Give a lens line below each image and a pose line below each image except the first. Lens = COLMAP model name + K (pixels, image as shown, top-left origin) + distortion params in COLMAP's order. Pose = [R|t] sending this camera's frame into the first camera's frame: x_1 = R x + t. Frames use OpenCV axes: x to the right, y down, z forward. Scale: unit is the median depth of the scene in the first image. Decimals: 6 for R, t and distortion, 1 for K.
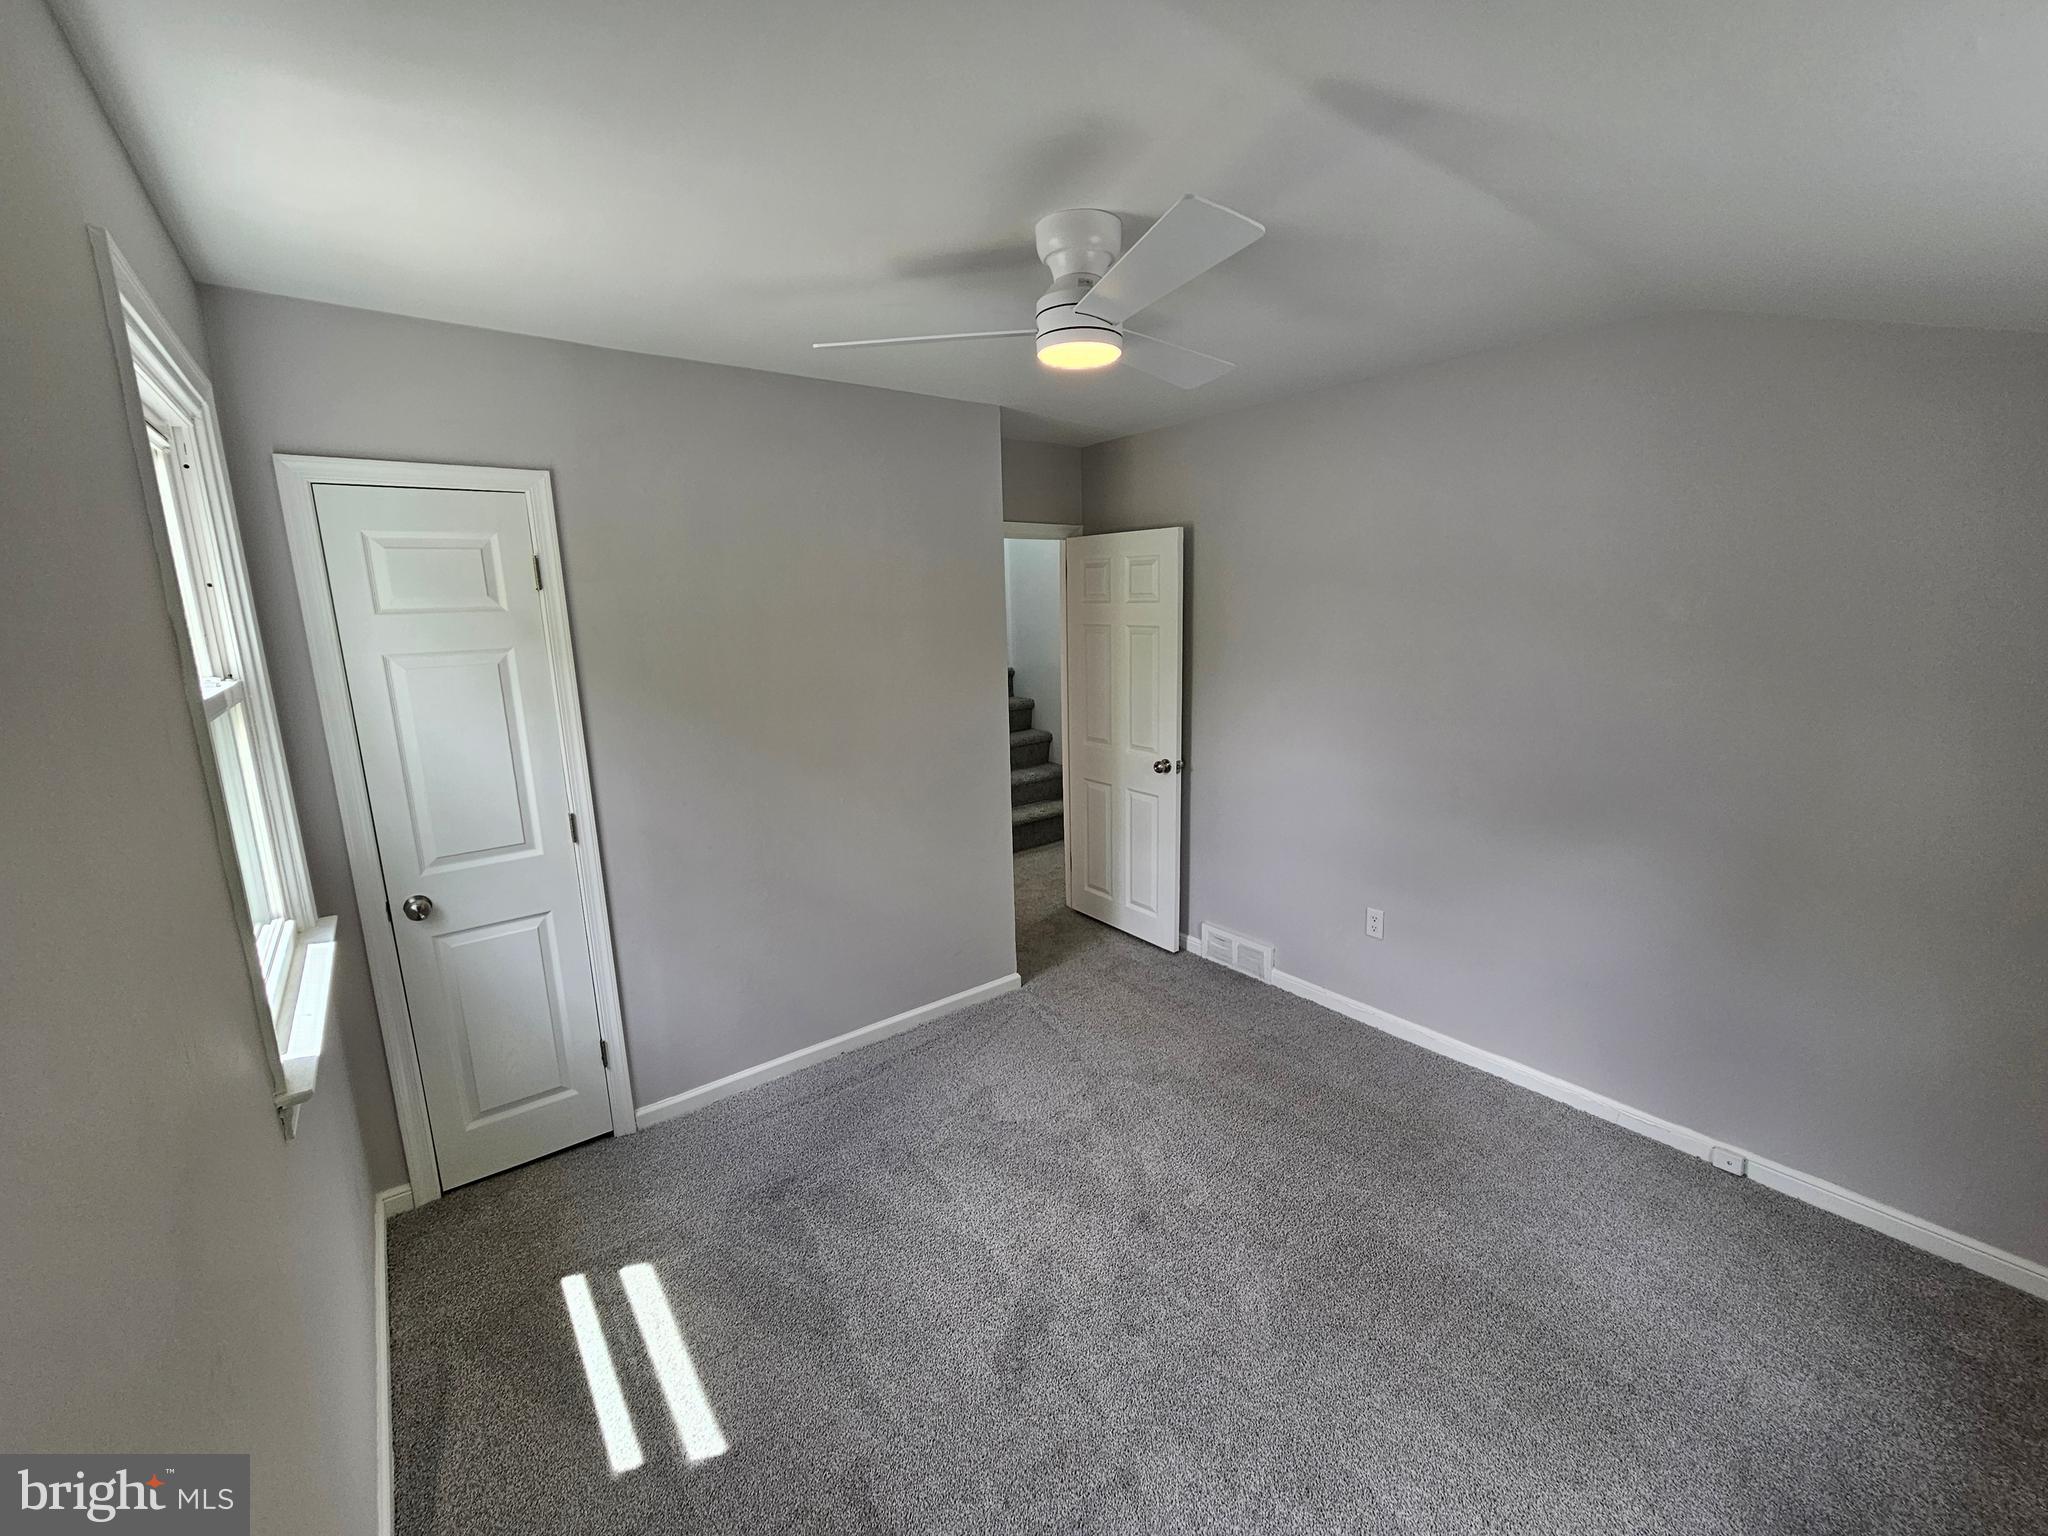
lens RADIAL K [[837.1, 0, 1029.1], [0, 837.1, 764.4], [0, 0, 1]] dist [0.000372, -0.000358]
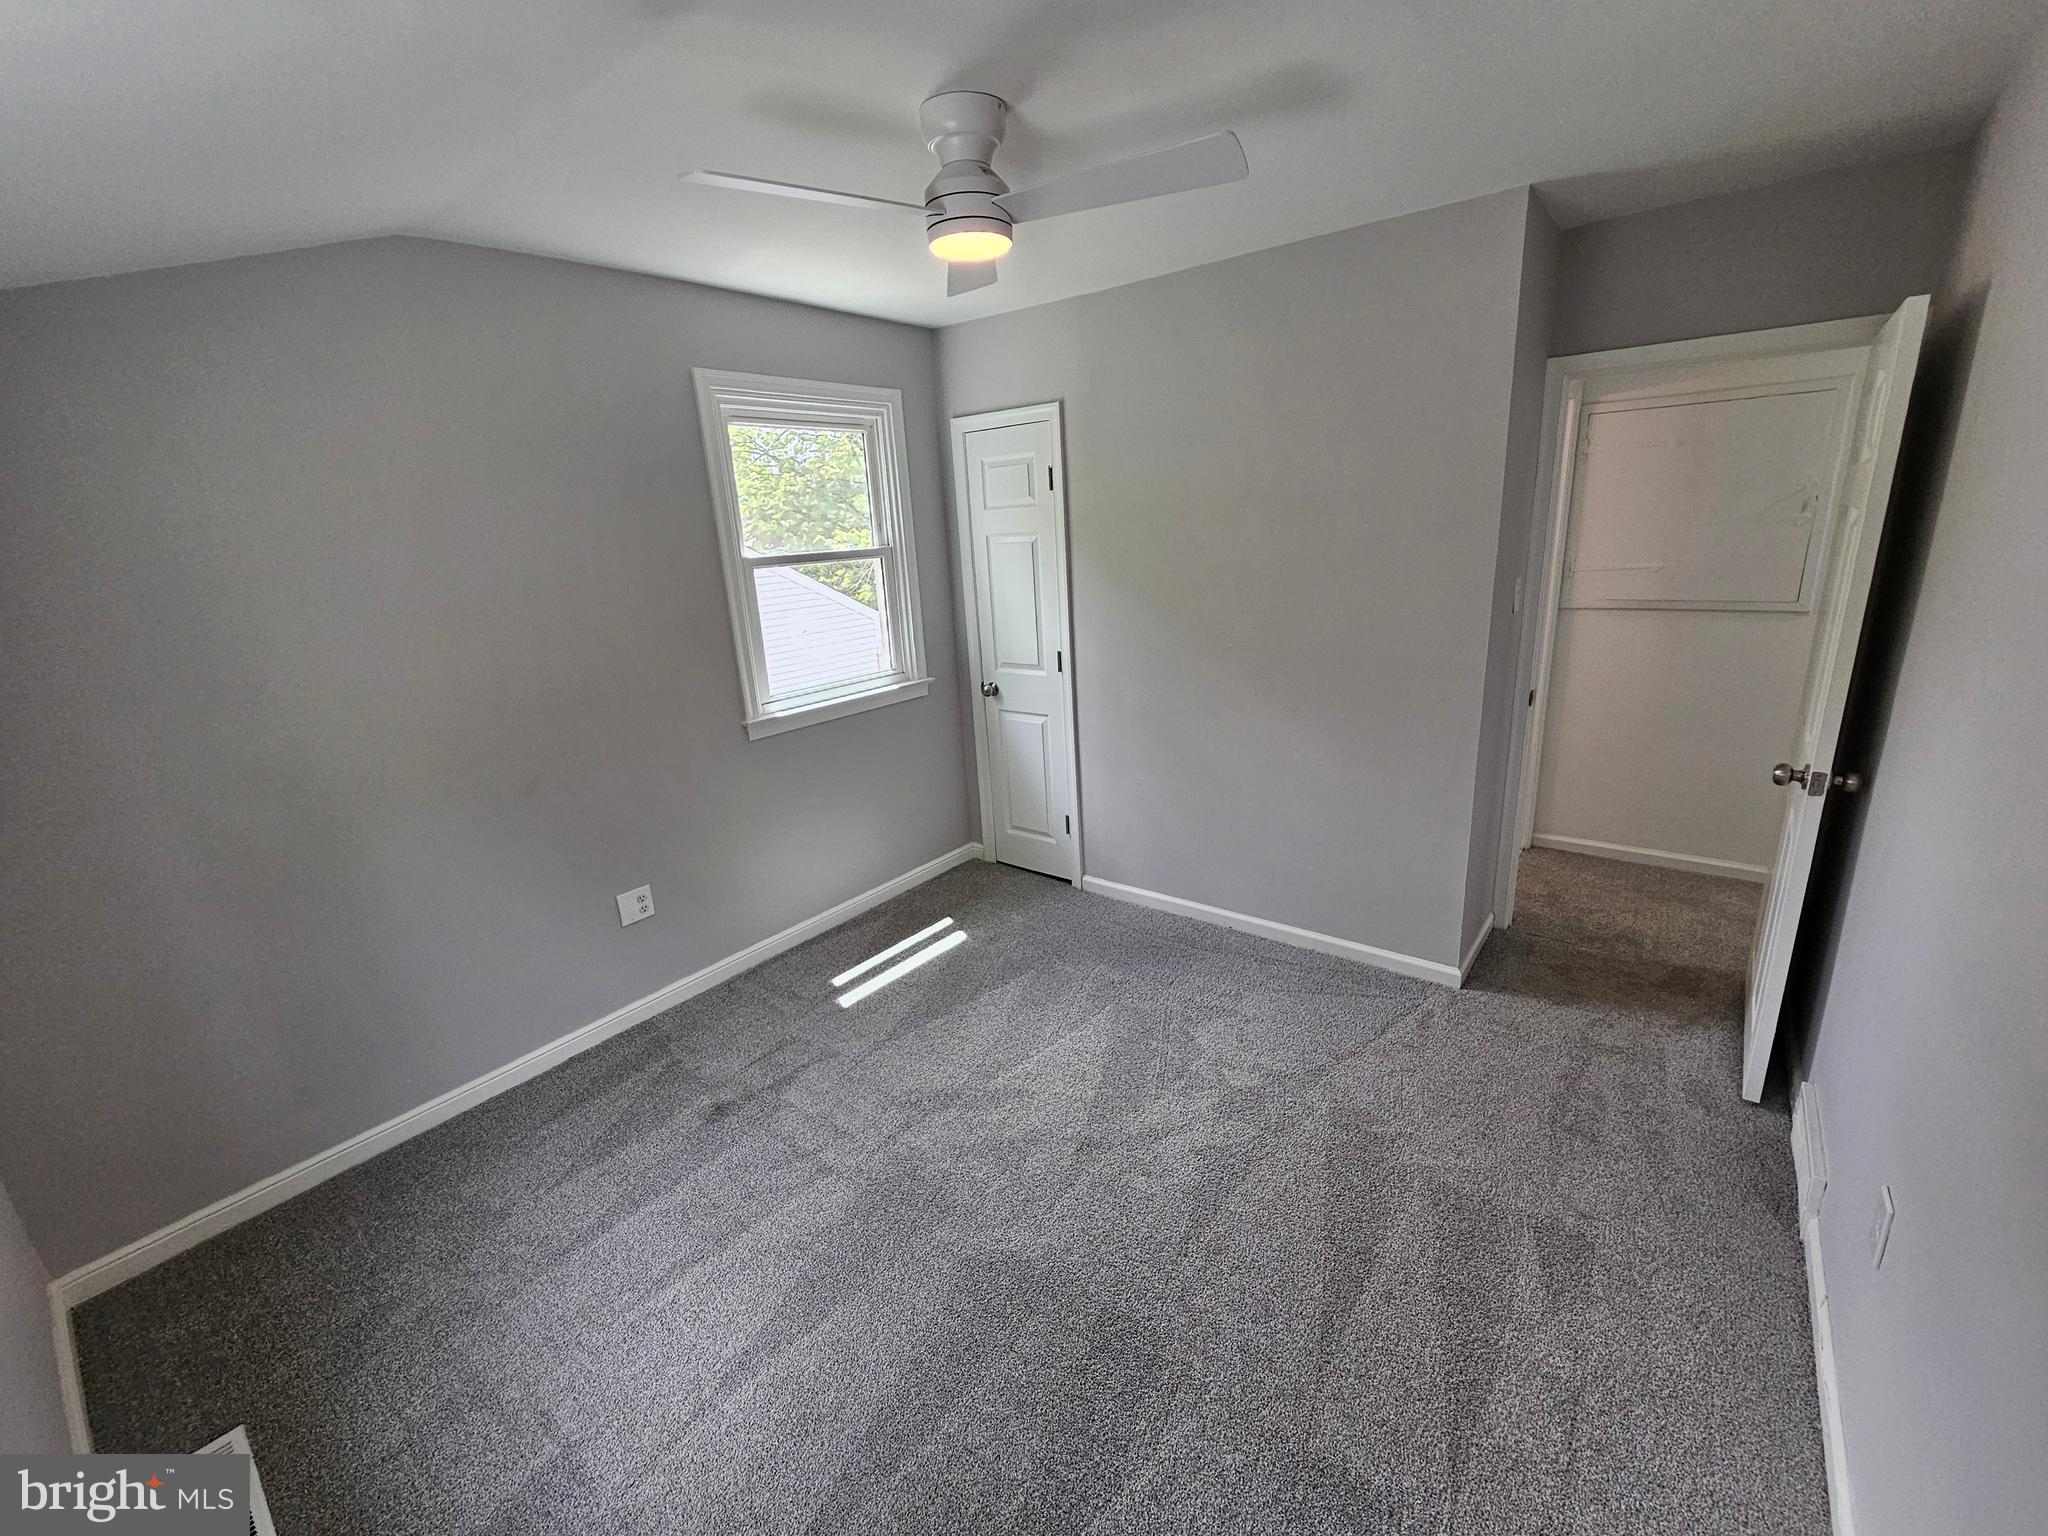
lens RADIAL K [[837.1, 0, 1029.1], [0, 837.1, 764.4], [0, 0, 1]] dist [0.000372, -0.000358]
pose [[0.253934, 0.283272, -0.924810, 0.755300], [-0.140619, 0.956805, 0.254461, -0.105449], [0.956945, 0.065430, 0.282799, 0.520922]]
